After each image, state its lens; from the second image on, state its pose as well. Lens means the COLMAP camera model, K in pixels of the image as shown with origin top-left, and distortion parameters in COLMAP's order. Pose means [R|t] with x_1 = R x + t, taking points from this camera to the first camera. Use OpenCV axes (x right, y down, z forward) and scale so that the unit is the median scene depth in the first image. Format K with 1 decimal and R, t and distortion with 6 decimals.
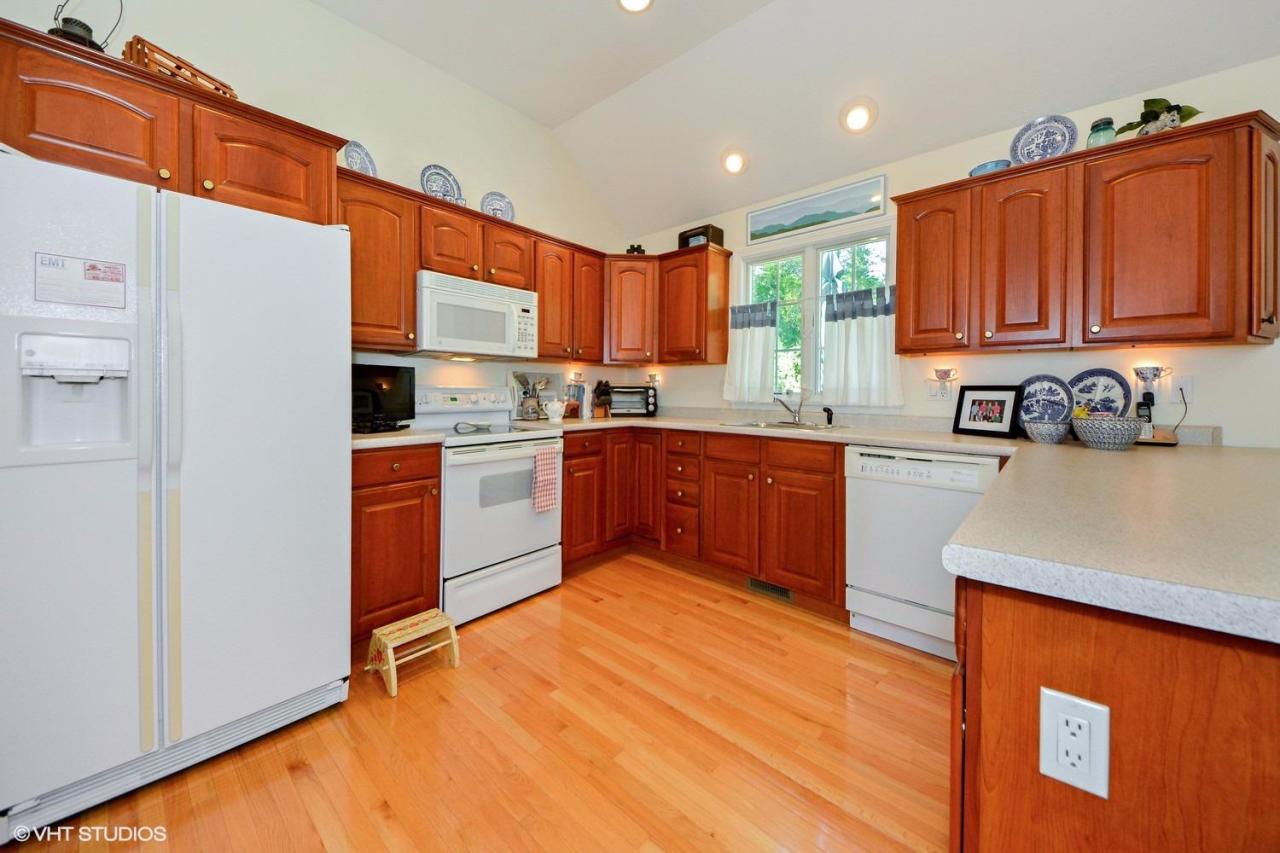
lens RADIAL K [[510.7, 0, 637.9], [0, 510.7, 394.0], [0, 0, 1]] dist [0.024863, -0.000084]
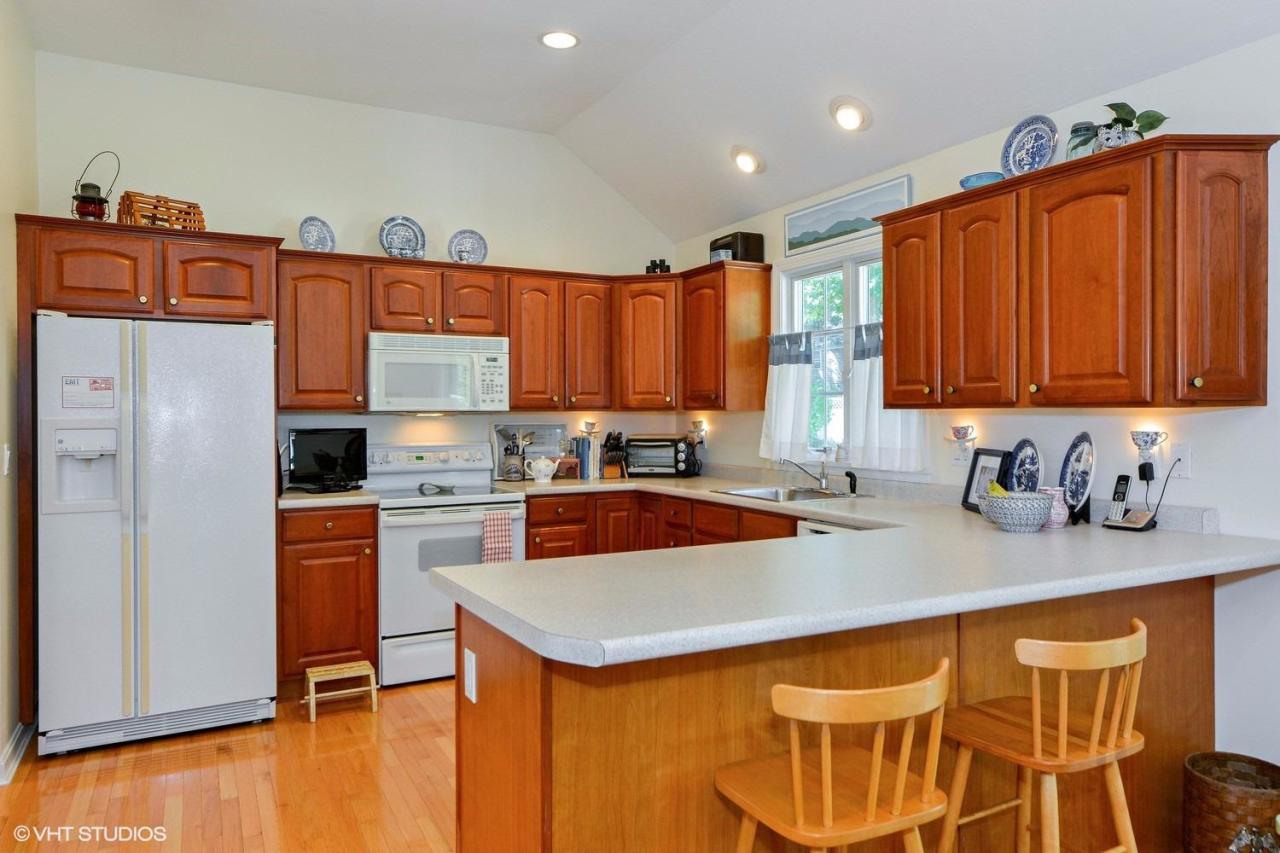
lens RADIAL K [[861.0, 0, 640.0], [0, 861.0, 426.5], [0, 0, 1]] dist [-0.129623, 0.307388]
pose [[0.951339, -0.001959, -0.308140, 0.500940], [0.002494, 0.999996, 0.001343, -0.047860], [0.308137, -0.002046, 0.951340, -0.357991]]
